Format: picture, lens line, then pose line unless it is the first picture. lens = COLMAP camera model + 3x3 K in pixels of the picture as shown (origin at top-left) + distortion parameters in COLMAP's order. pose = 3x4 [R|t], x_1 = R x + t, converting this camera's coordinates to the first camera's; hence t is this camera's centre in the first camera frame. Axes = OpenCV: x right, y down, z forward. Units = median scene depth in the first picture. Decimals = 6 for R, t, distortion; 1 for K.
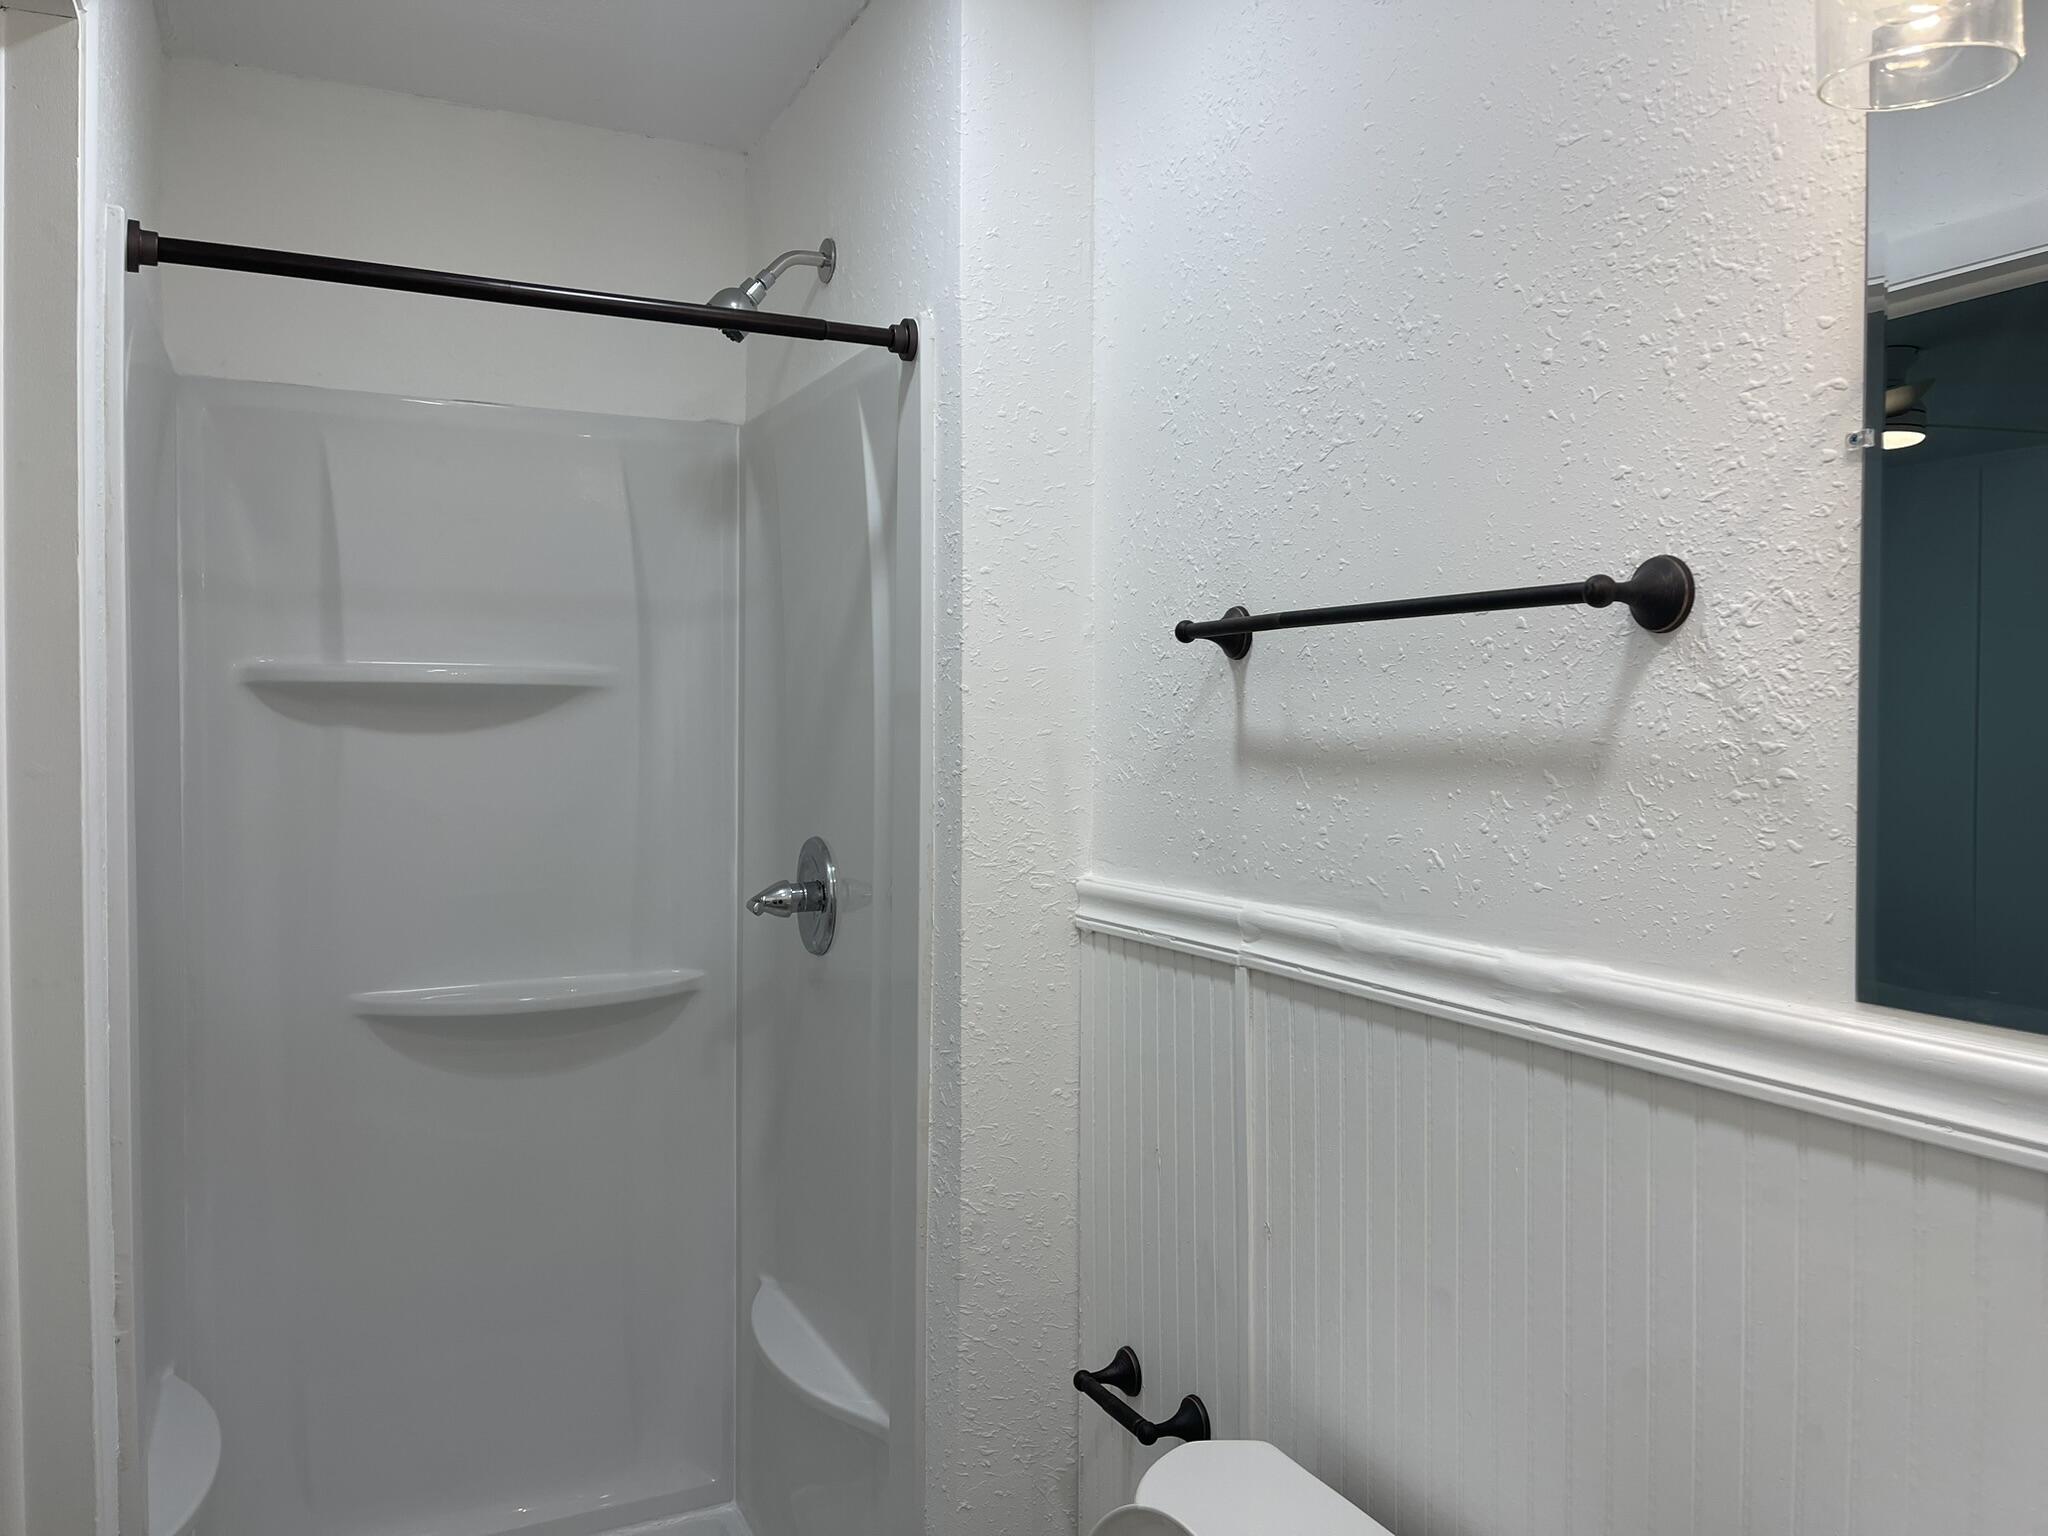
lens RADIAL K [[1558.4, 0, 1021.9], [0, 1558.4, 779.4], [0, 0, 1]] dist [0.043066, -0.054829]
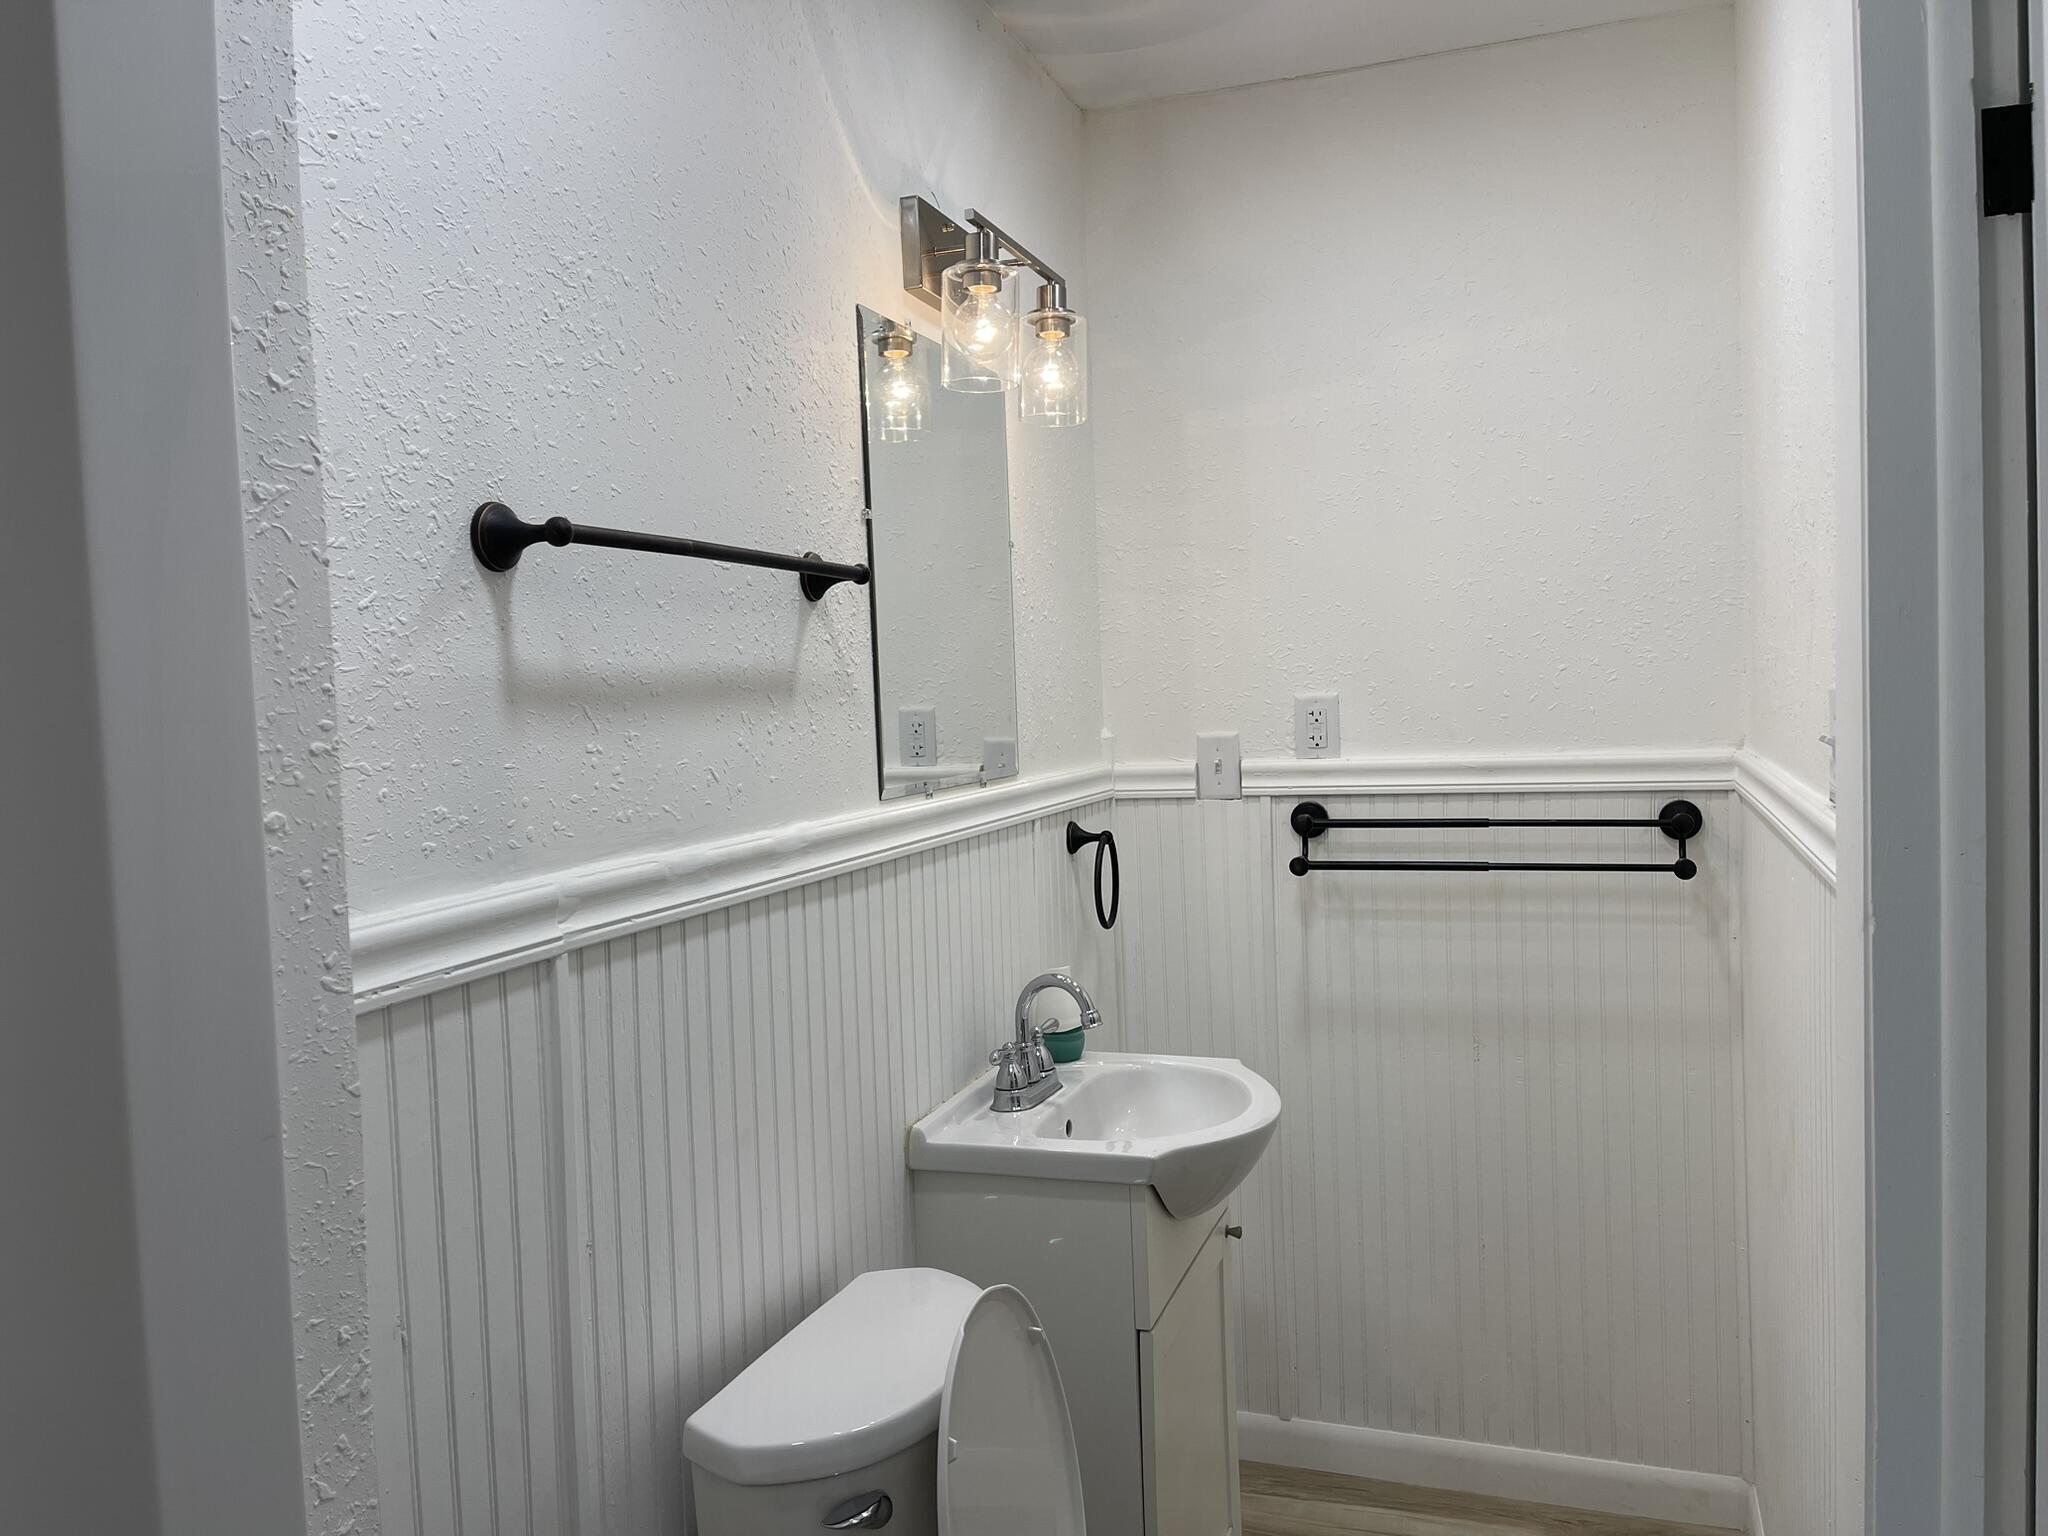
lens RADIAL K [[1558.4, 0, 1021.9], [0, 1558.4, 758.4], [0, 0, 1]] dist [0.043066, -0.054829]
pose [[-0.717514, -0.020009, 0.696256, -0.638579], [0.046891, 0.995932, 0.076944, -0.035507], [-0.694964, 0.087856, -0.713657, 1.506662]]
